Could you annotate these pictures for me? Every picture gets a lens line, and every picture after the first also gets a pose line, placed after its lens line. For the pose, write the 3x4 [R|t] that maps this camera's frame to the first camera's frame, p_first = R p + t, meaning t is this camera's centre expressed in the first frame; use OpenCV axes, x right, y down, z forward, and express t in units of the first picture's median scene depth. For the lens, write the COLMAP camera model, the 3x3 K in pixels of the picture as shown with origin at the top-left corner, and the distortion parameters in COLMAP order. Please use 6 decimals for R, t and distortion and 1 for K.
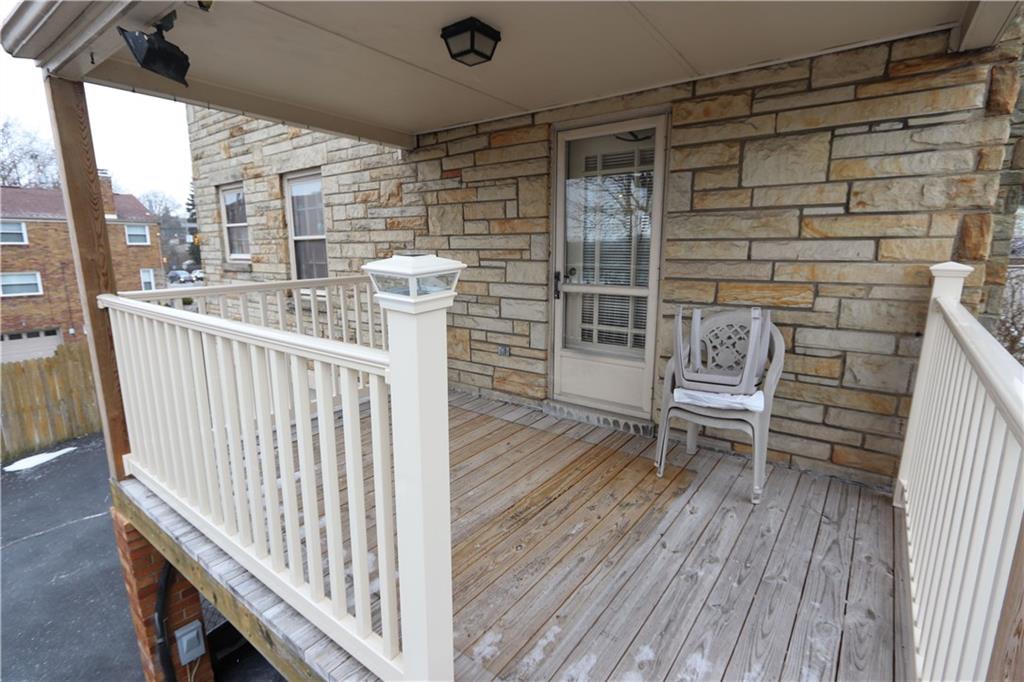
lens RADIAL K [[479.8, 0, 510.0], [0, 479.8, 336.8], [0, 0, 1]] dist [-0.013652, 0.001646]
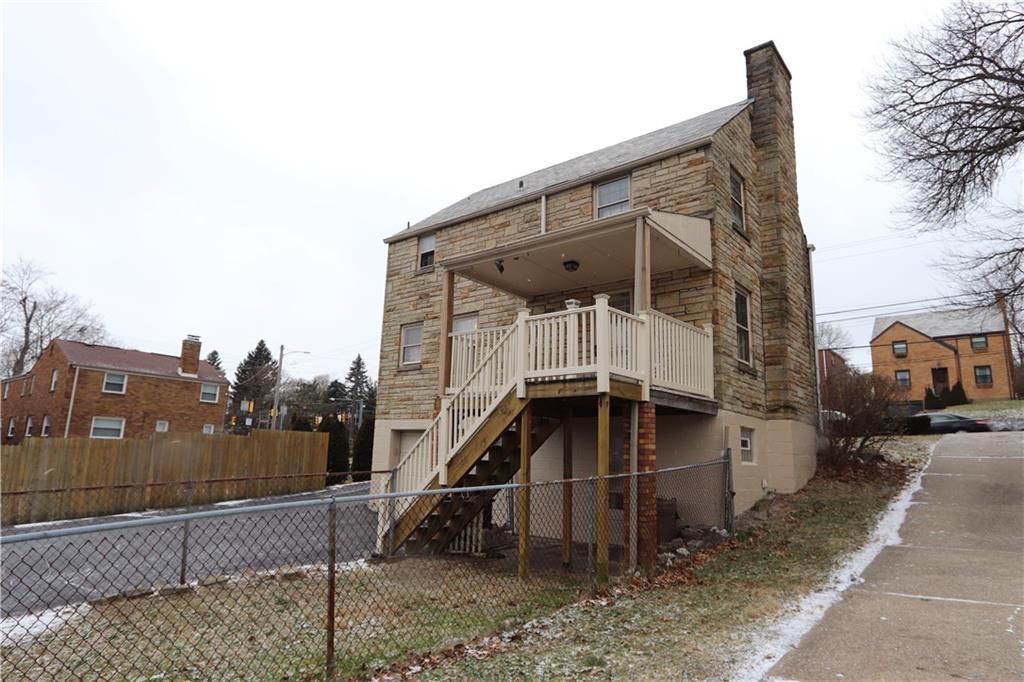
lens RADIAL K [[618.5, 0, 513.3], [0, 618.5, 344.2], [0, 0, 1]] dist [0.001369, 0.000239]
pose [[0.998877, 0.026102, -0.039534, -0.153741], [-0.038987, 0.927015, -0.372993, 0.823566], [0.026913, 0.374116, 0.926991, -1.519174]]
